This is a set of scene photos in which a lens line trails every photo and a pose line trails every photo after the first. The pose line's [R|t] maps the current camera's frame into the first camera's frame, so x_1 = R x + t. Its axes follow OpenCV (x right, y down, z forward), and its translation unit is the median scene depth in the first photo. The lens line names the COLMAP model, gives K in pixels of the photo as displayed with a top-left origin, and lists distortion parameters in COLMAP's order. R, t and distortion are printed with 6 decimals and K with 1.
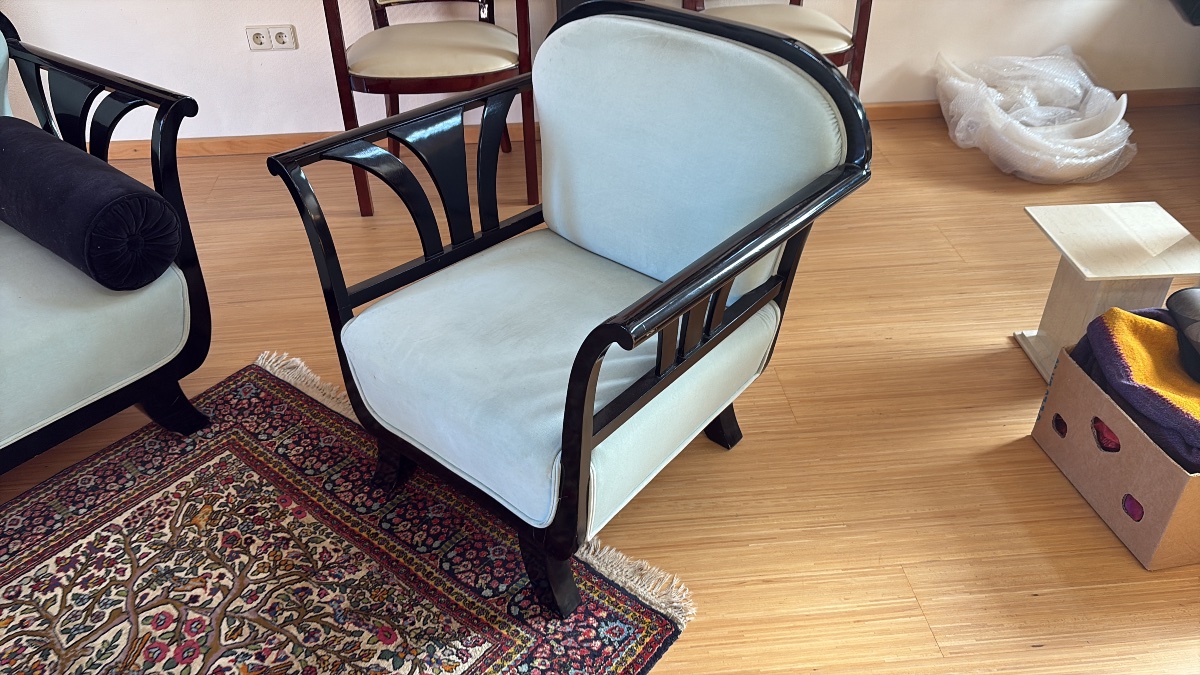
lens RADIAL K [[953.9, 0, 565.4], [0, 953.9, 345.7], [0, 0, 1]] dist [0.034835, 0.002837]
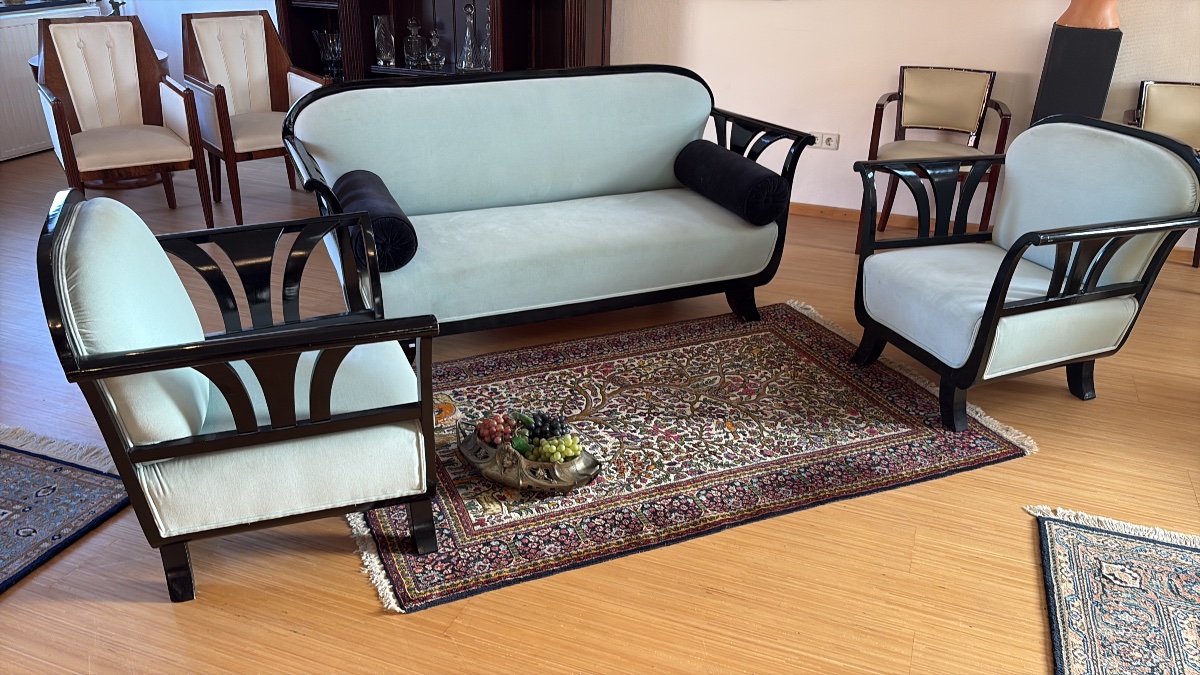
lens RADIAL K [[951.6, 0, 600.0], [0, 951.6, 350.5], [0, 0, 1]] dist [0.056890, -0.005498]
pose [[0.902682, 0.227558, -0.365215, 0.016216], [-0.288681, 0.949645, -0.121813, 0.482587], [0.319105, 0.215388, 0.922919, -0.768812]]
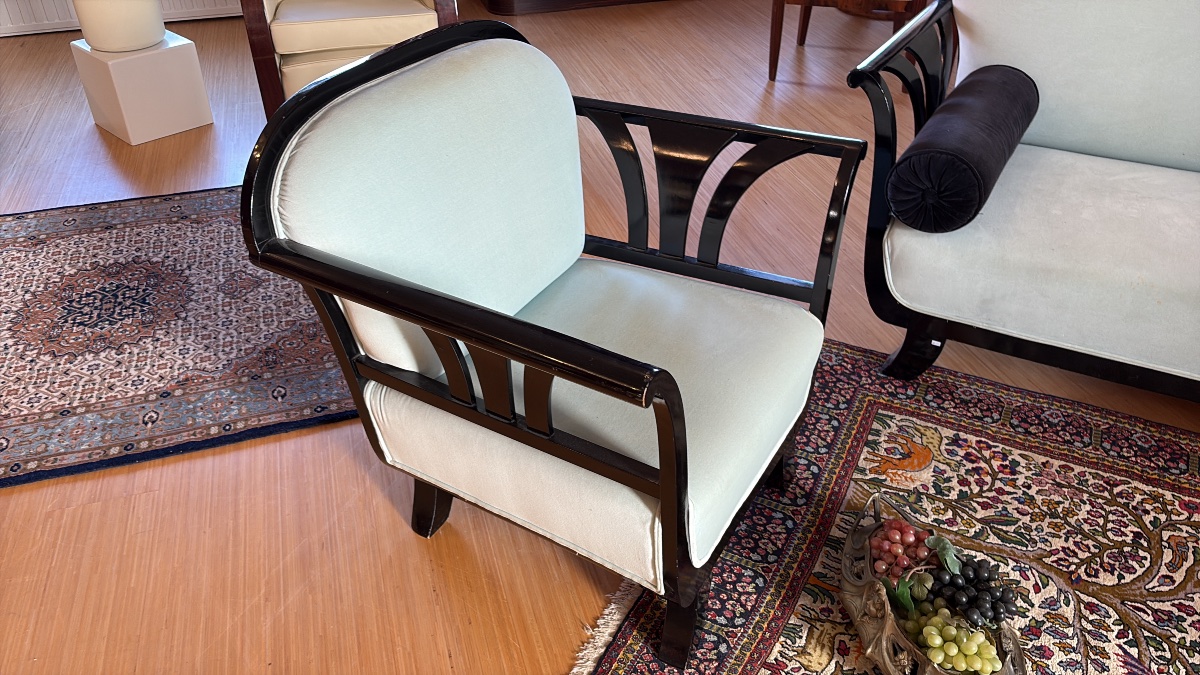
lens RADIAL K [[959.9, 0, 600.0], [0, 959.9, 337.5], [0, 0, 1]] dist [0.029465, -0.002441]
pose [[0.218167, 0.576793, -0.787218, -0.094370], [-0.560648, 0.734330, 0.382666, 0.150452], [0.798797, 0.357867, 0.483585, -0.196466]]
